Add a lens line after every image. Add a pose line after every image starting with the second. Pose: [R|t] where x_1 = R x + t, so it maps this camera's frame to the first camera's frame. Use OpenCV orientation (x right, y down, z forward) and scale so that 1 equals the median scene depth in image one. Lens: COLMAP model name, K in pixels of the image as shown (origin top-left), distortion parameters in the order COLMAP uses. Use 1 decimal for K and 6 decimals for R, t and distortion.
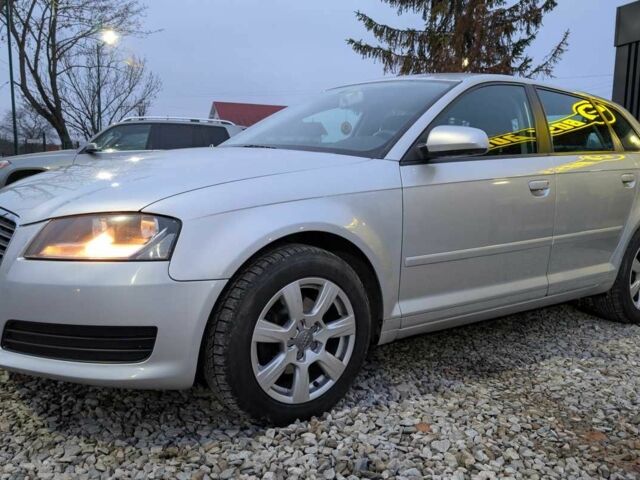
lens RADIAL K [[639.6, 0, 289.9], [0, 639.6, 240.5], [0, 0, 1]] dist [0.128097, -0.190586]
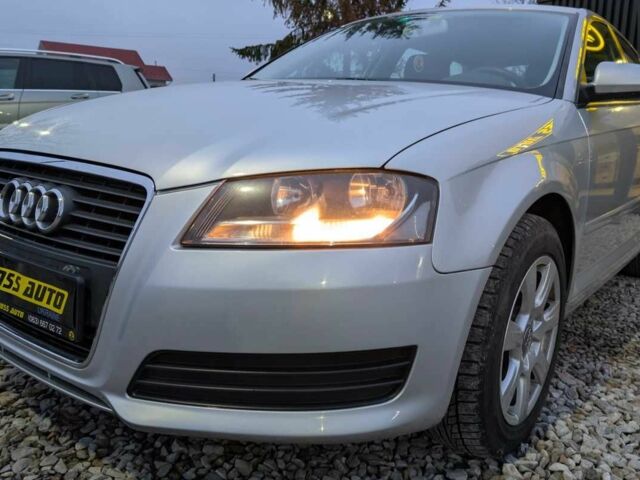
lens RADIAL K [[639.6, 0, 289.9], [0, 639.6, 240.5], [0, 0, 1]] dist [0.128097, -0.190586]
pose [[0.944172, -0.039250, 0.327106, -0.516644], [0.018936, 0.997702, 0.065061, -0.015613], [-0.328908, -0.055234, 0.942745, 0.416122]]
